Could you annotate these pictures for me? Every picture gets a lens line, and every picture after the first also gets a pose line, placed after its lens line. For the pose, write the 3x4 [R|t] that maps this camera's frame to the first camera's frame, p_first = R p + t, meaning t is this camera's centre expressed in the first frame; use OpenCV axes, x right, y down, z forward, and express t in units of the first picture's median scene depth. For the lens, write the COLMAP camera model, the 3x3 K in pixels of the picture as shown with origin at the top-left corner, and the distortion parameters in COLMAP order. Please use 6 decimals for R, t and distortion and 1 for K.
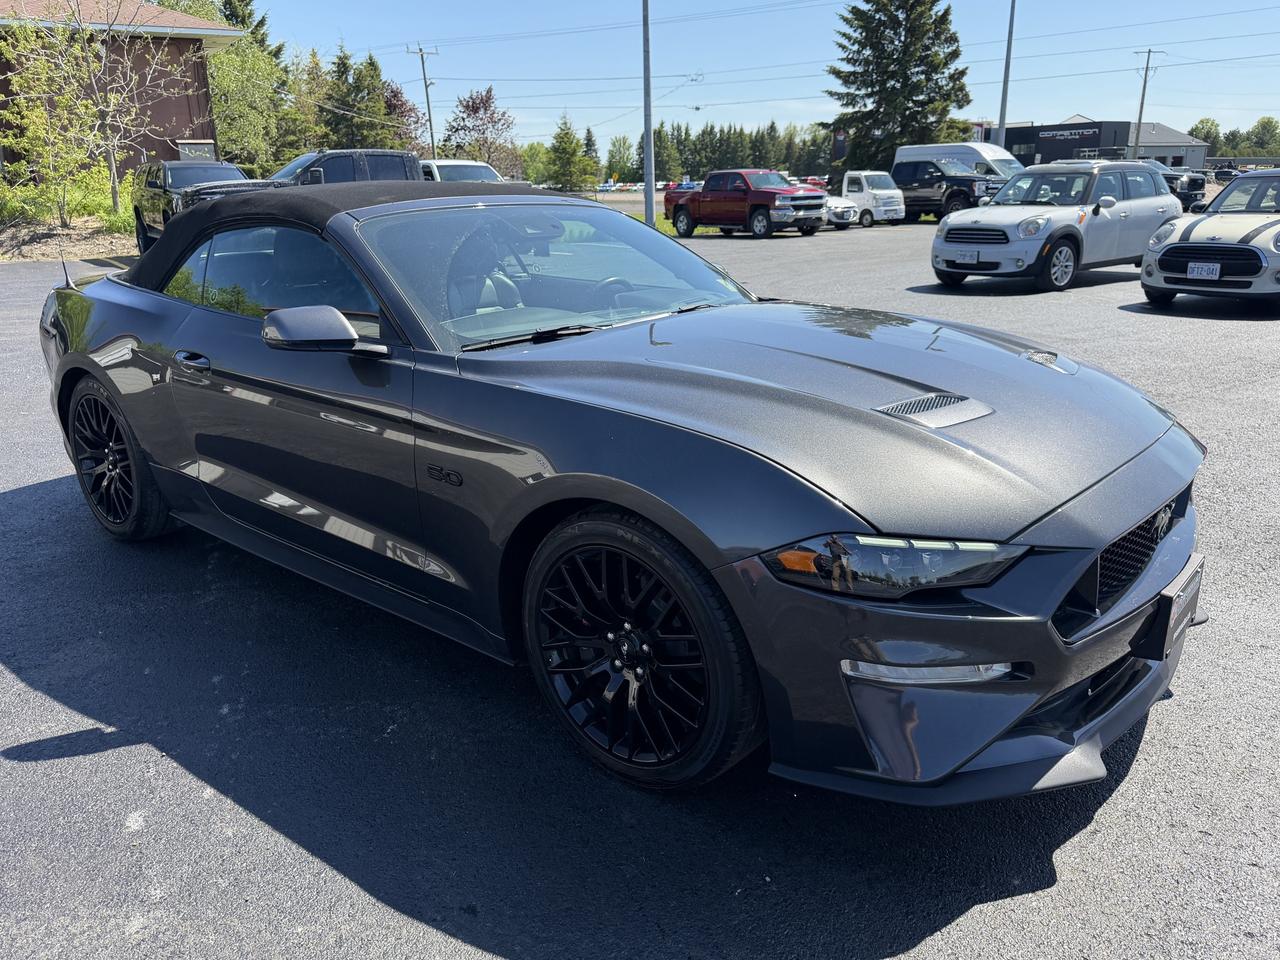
lens RADIAL K [[1129.8, 0, 647.2], [0, 1129.8, 513.1], [0, 0, 1]] dist [0.008406, -0.034731]
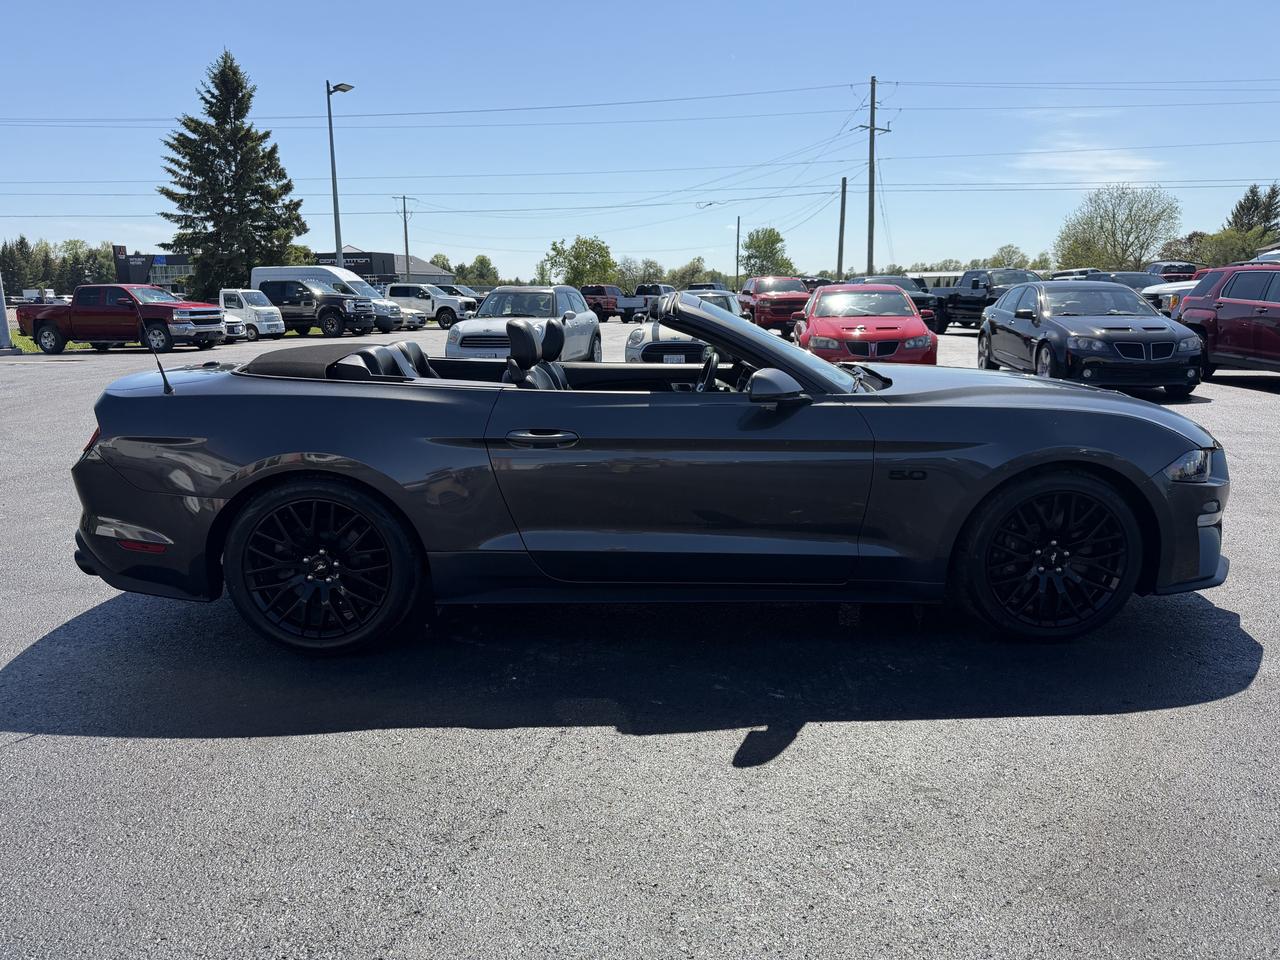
lens RADIAL K [[1035.9, 0, 716.0], [0, 1035.9, 516.5], [0, 0, 1]] dist [0.002044, -0.010976]
pose [[0.670763, -0.136044, 0.729088, -0.231677], [0.198494, 0.980102, 0.000267, -0.005504], [-0.714617, 0.144540, 0.684420, 0.047928]]
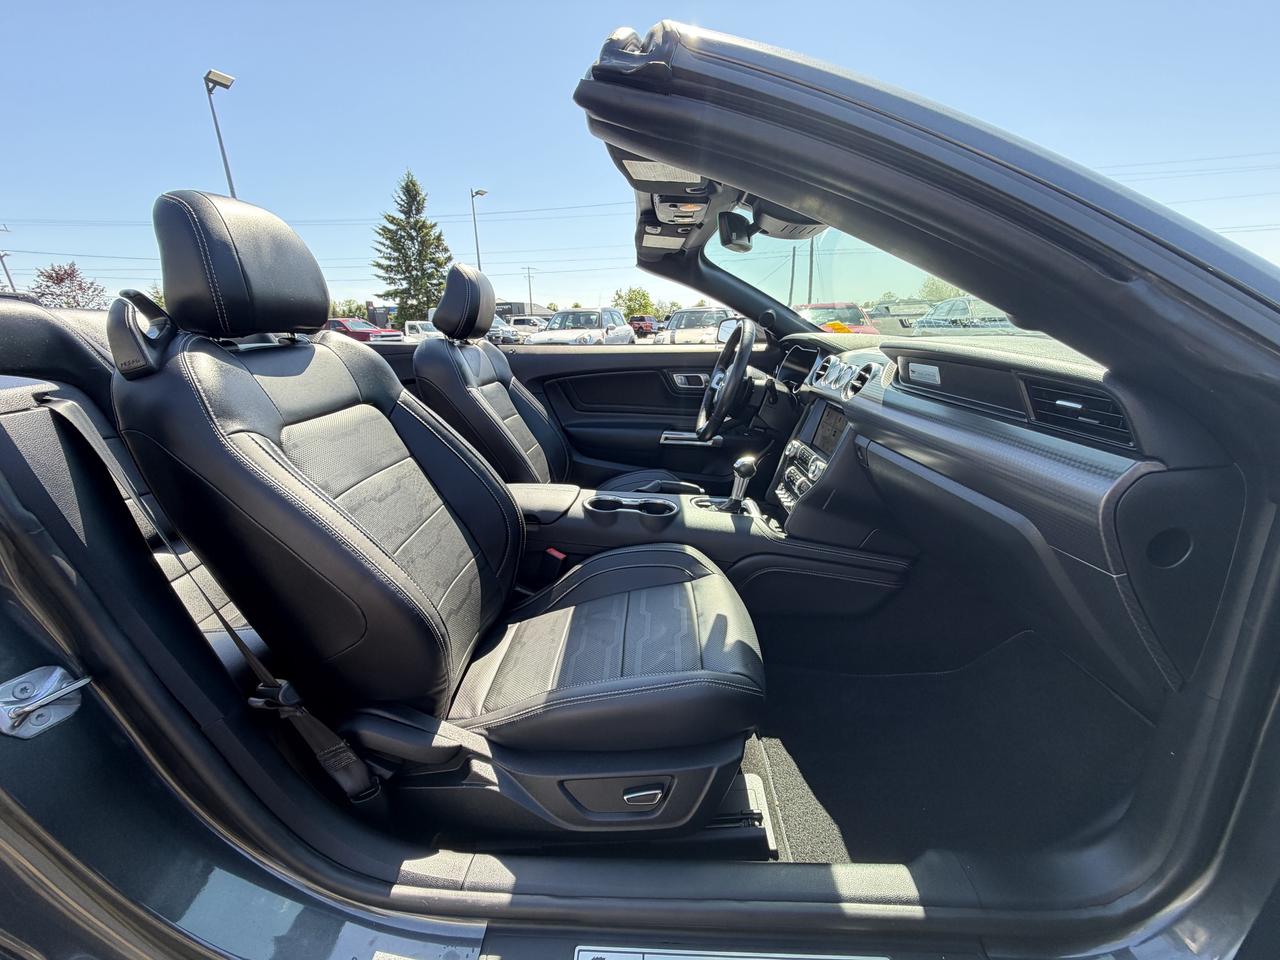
lens RADIAL K [[516.0, 0, 641.9], [0, 516.0, 488.4], [0, 0, 1]] dist [-0.001335, -0.000475]
pose [[0.758754, -0.191864, 0.622479, -0.079588], [0.198560, 0.978281, 0.059502, -0.032904], [-0.620376, 0.078452, 0.780371, 0.191989]]
